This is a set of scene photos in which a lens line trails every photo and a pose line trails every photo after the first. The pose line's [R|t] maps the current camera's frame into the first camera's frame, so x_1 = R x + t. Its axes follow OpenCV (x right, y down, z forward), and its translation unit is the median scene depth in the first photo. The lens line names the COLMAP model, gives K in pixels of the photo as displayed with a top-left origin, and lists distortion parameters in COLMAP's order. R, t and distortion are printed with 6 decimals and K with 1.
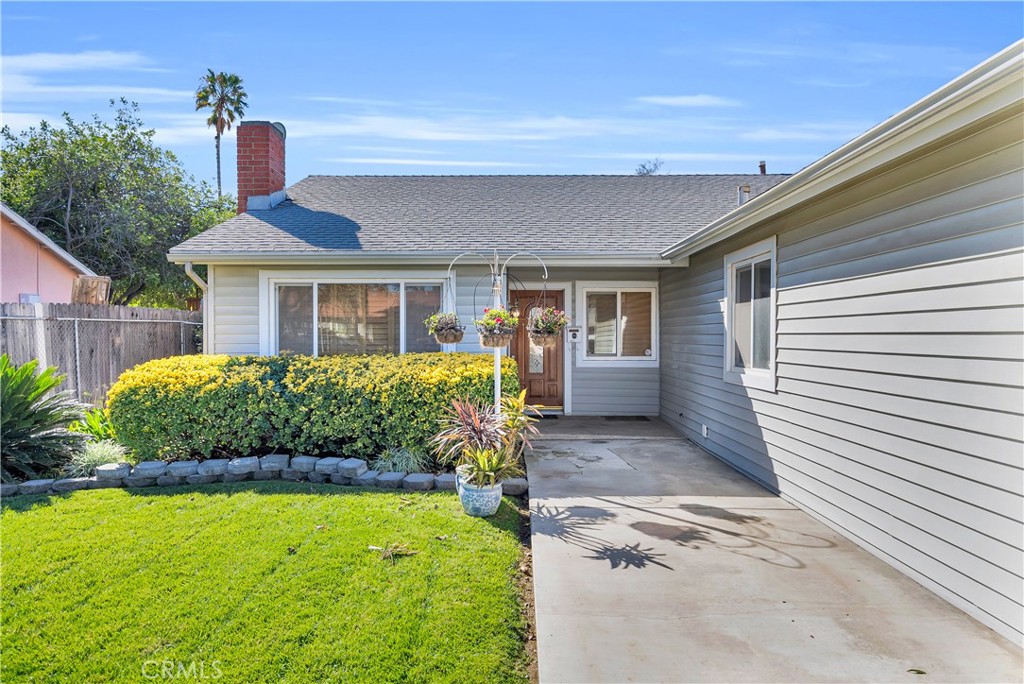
lens RADIAL K [[473.2, 0, 508.3], [0, 473.2, 336.3], [0, 0, 1]] dist [-0.000540, 0.000465]
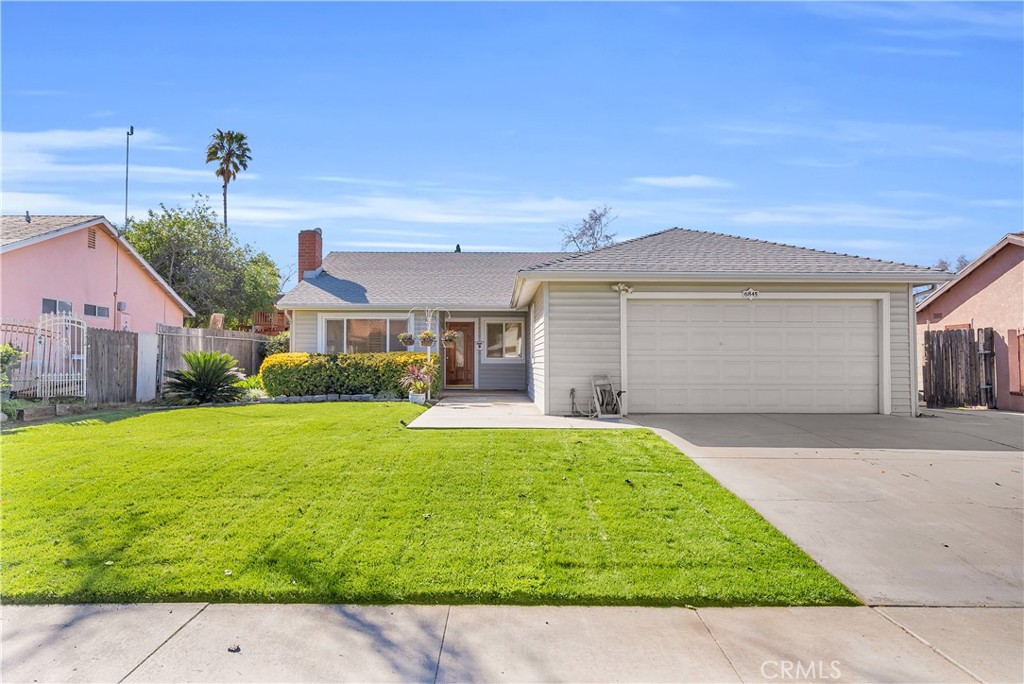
lens RADIAL K [[473.2, 0, 508.3], [0, 473.2, 336.3], [0, 0, 1]] dist [-0.000540, 0.000465]
pose [[0.999068, 0.001216, 0.043155, 0.208027], [0.001115, 0.998542, -0.053963, 0.073391], [-0.043158, 0.053961, 0.997610, -1.063989]]
